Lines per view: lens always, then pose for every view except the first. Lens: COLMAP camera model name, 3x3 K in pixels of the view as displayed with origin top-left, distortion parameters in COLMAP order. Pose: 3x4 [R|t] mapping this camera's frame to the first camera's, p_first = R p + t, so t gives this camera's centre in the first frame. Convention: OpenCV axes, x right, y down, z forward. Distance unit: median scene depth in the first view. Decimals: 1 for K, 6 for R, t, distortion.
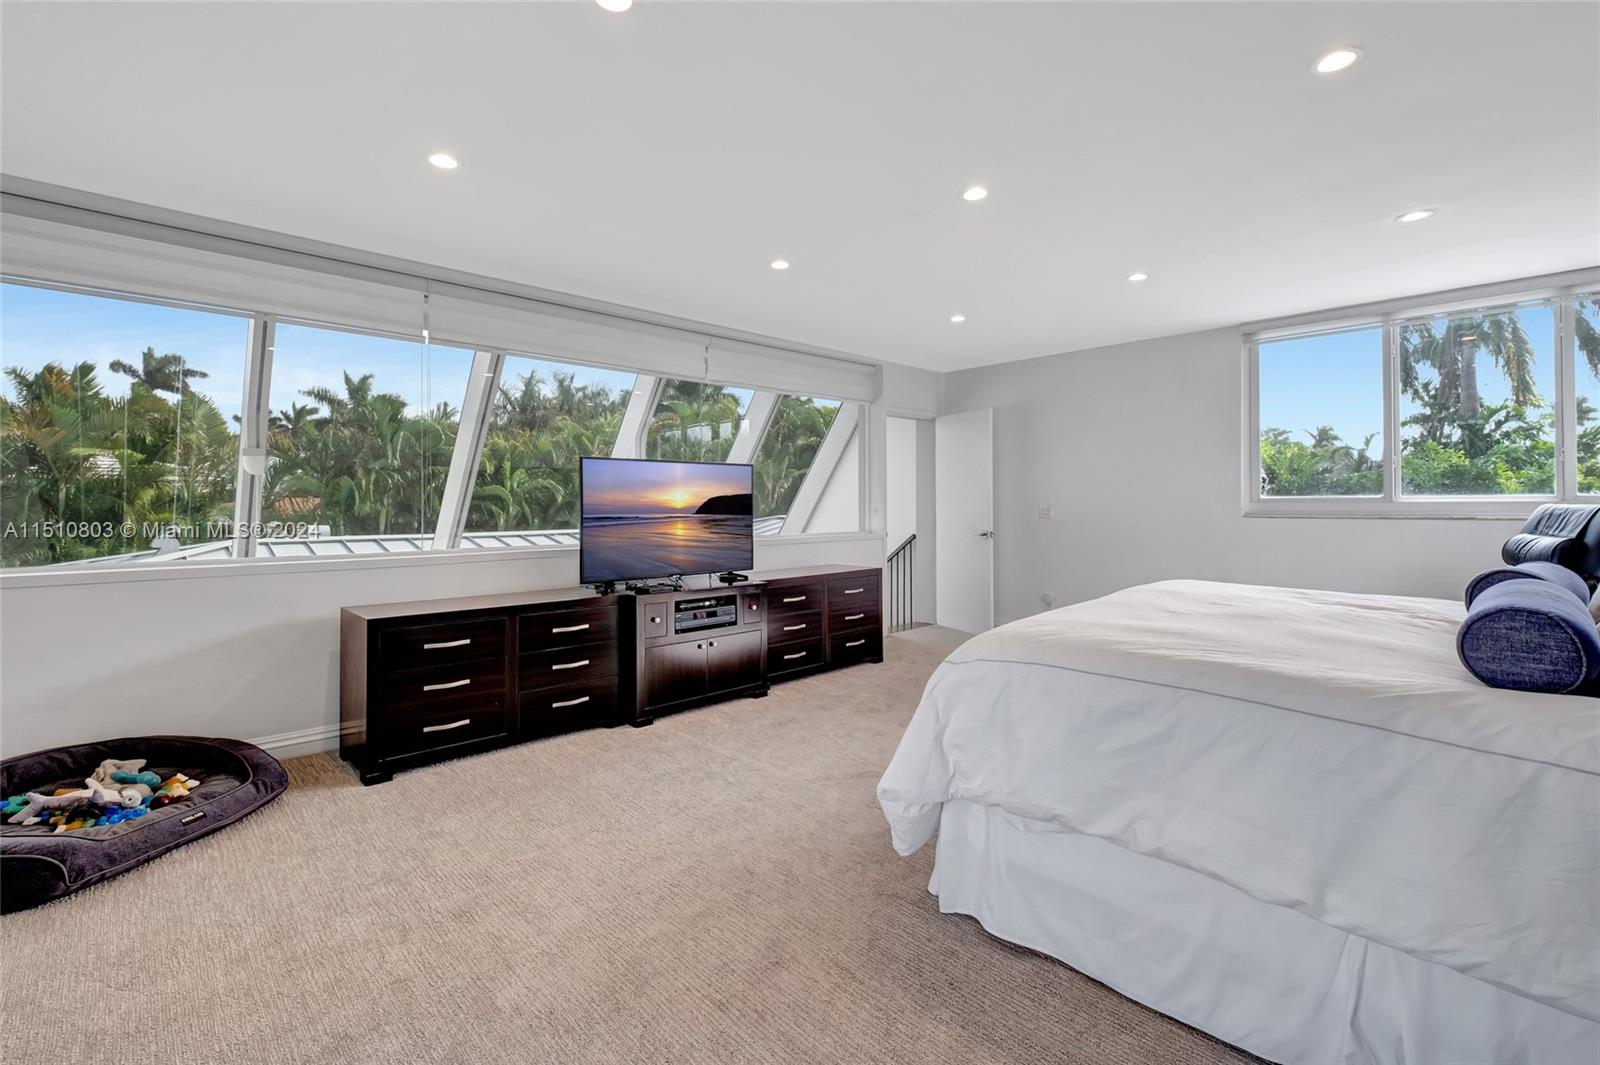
lens RADIAL K [[706.1, 0, 793.2], [0, 706.1, 510.7], [0, 0, 1]] dist [-0.000811, -0.000491]
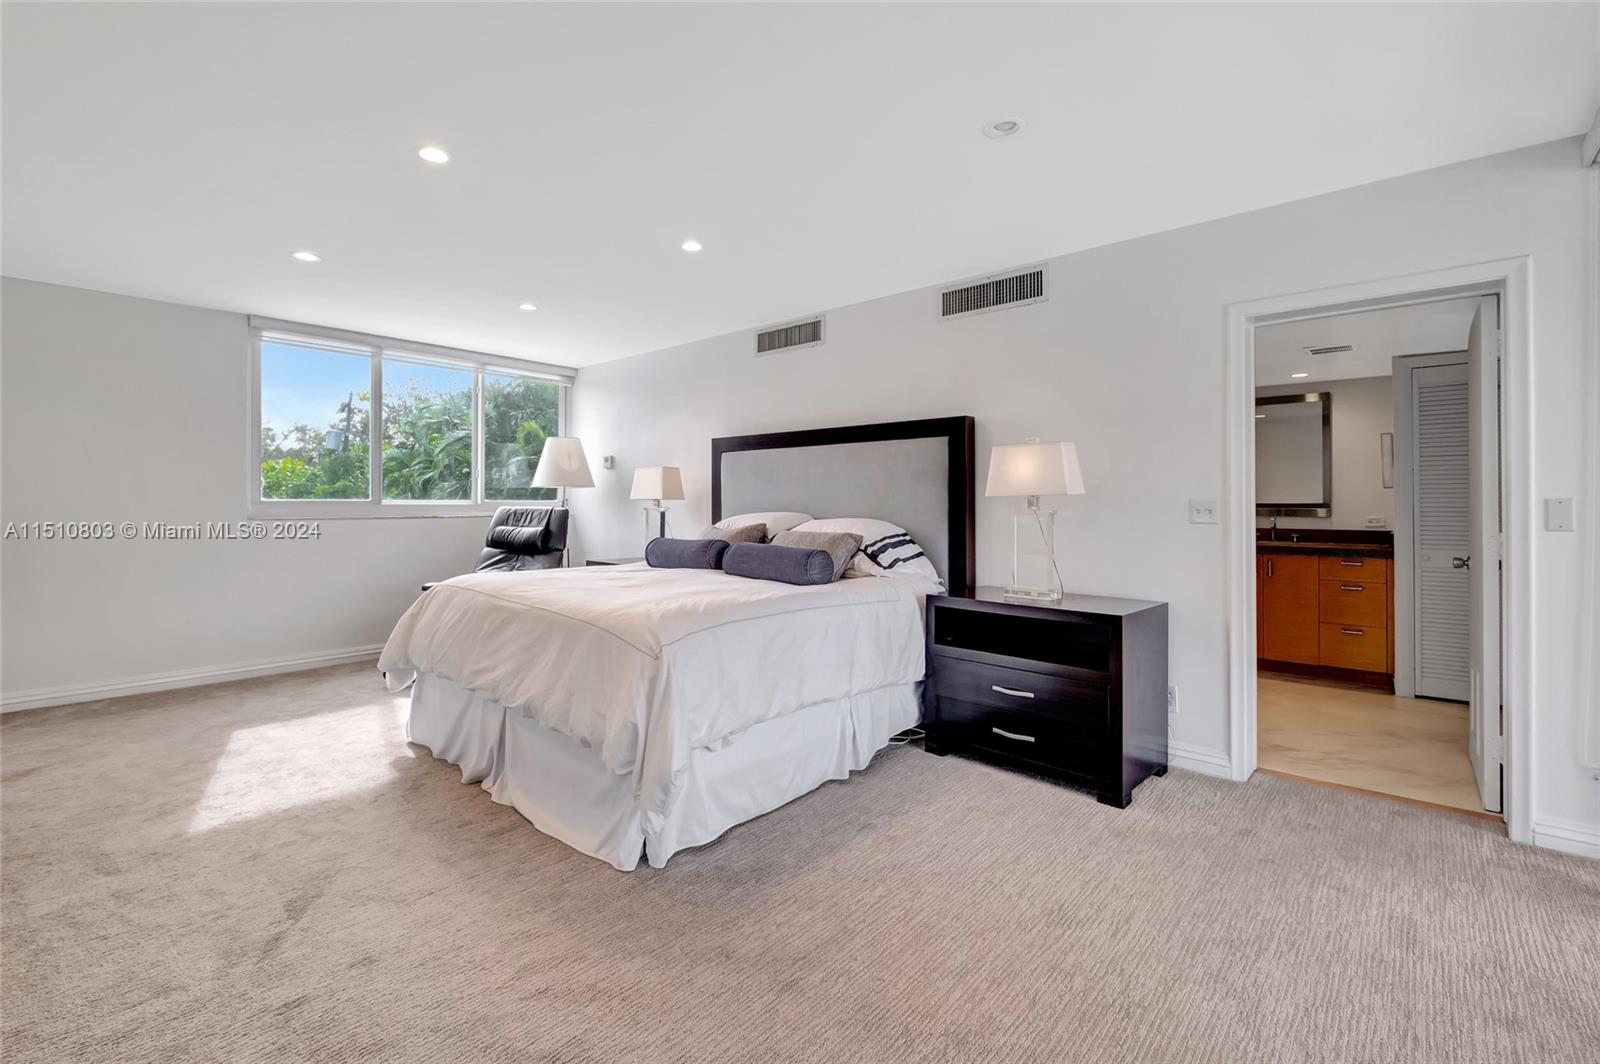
lens RADIAL K [[706.1, 0, 793.2], [0, 706.1, 510.2], [0, 0, 1]] dist [-0.000811, -0.000491]
pose [[-0.096071, -0.006164, 0.995355, -1.012620], [0.001954, 0.999978, 0.006381, -0.017242], [-0.995373, 0.002558, -0.096057, 0.960868]]
